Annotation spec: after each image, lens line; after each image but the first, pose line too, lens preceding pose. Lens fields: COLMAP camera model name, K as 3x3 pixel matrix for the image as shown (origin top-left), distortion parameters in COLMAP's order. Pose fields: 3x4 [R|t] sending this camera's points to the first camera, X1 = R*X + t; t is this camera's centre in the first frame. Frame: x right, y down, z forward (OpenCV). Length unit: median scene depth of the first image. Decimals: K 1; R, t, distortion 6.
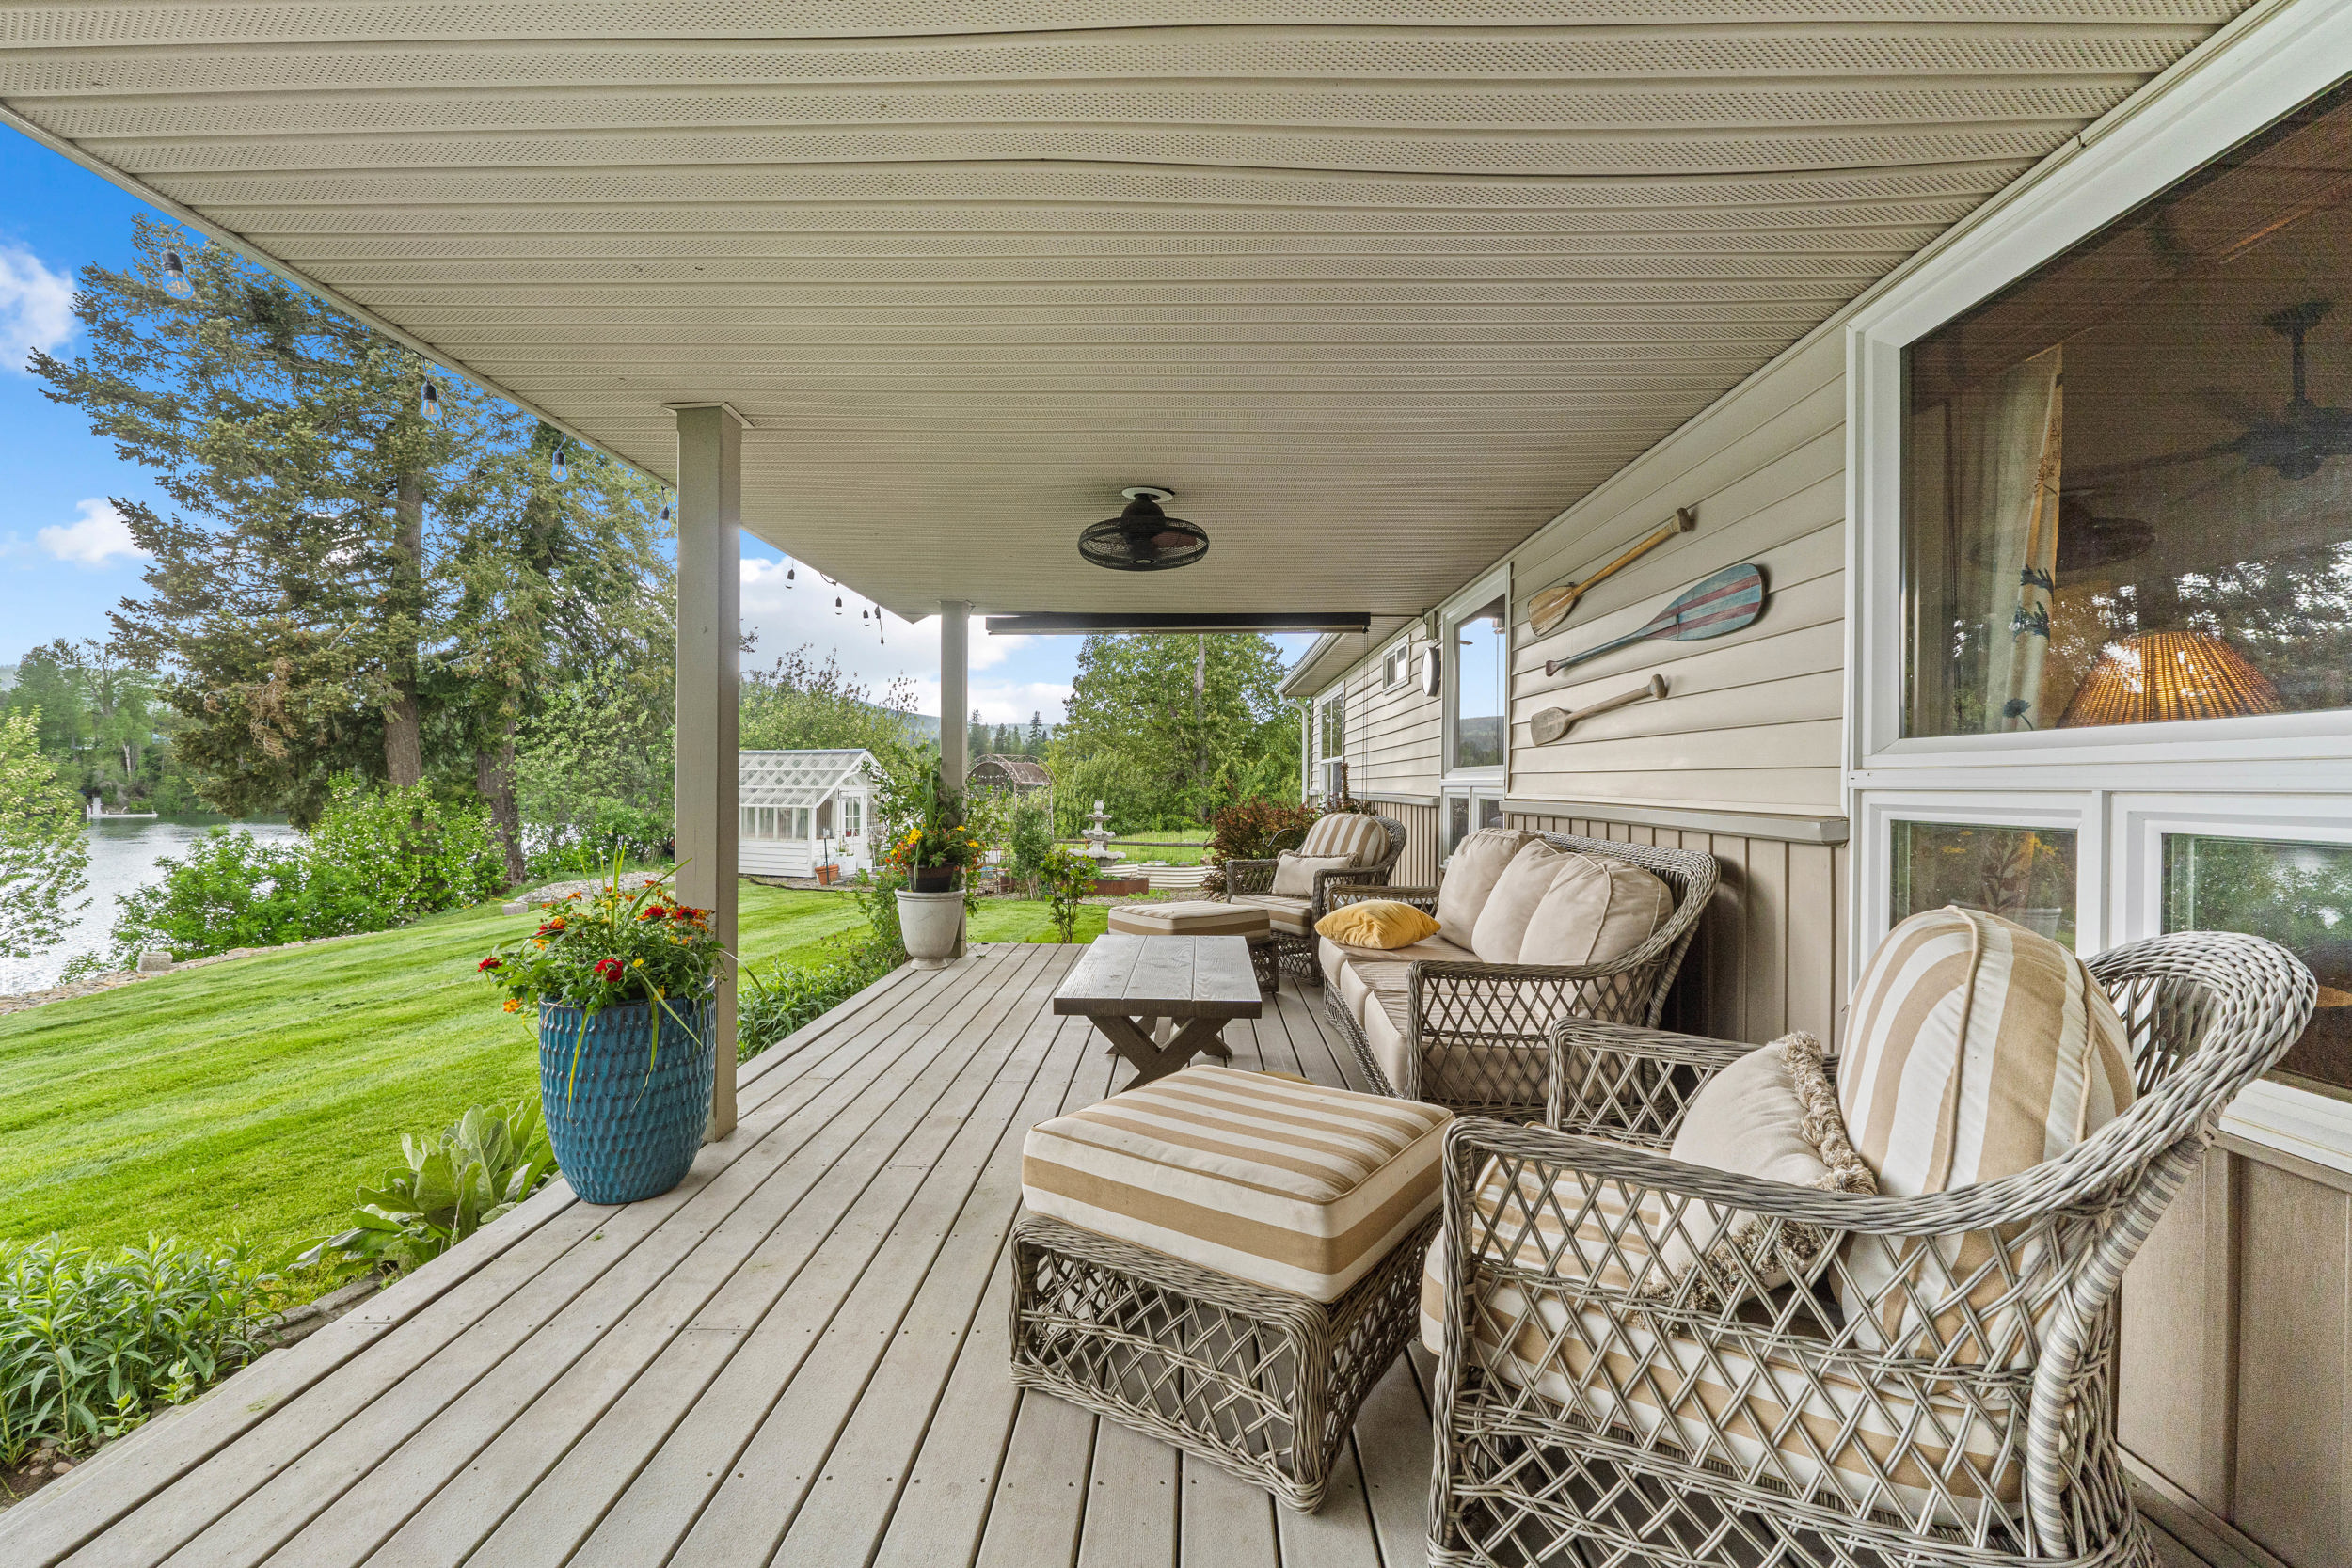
lens RADIAL K [[1010.5, 0, 1168.7], [0, 1010.5, 788.0], [0, 0, 1]] dist [0.002005, 0.000369]
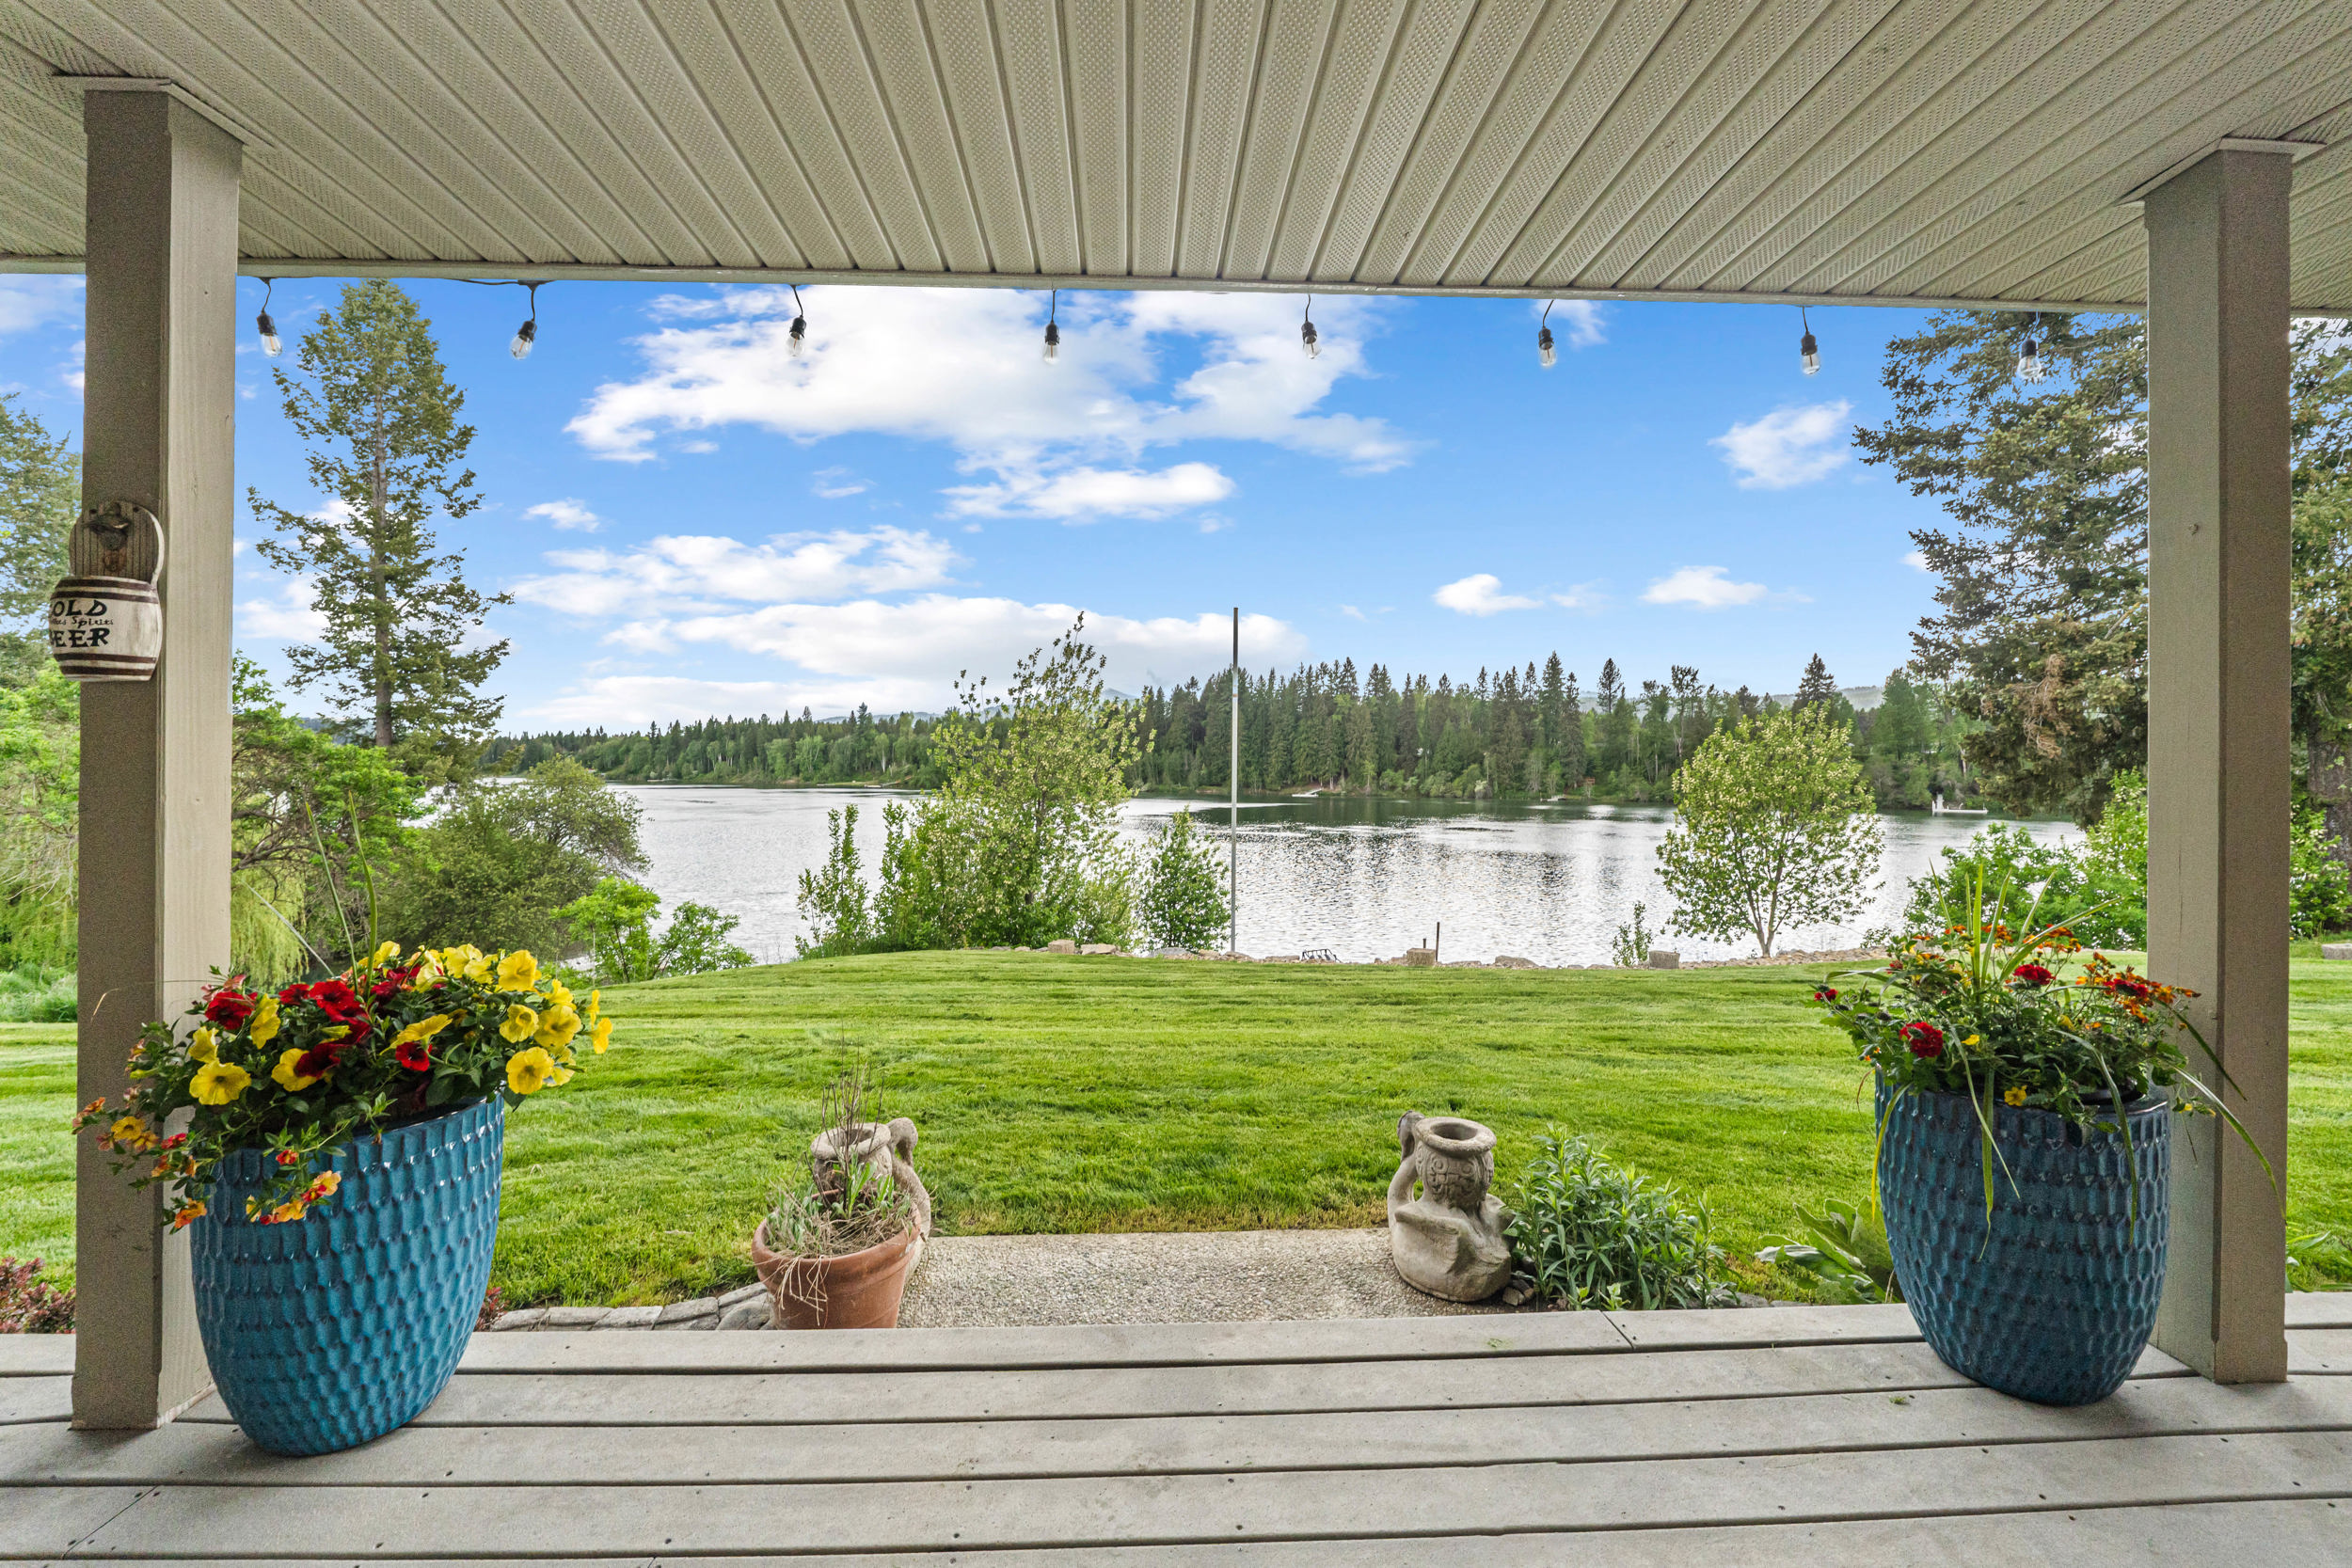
lens RADIAL K [[1009.5, 0, 1197.8], [0, 1009.5, 771.8], [0, 0, 1]] dist [-0.001532, -0.000273]
pose [[0.072917, -0.005582, -0.997322, 0.031883], [-0.011237, 0.999916, -0.006419, 0.000324], [0.997275, 0.011675, 0.072848, 0.110263]]
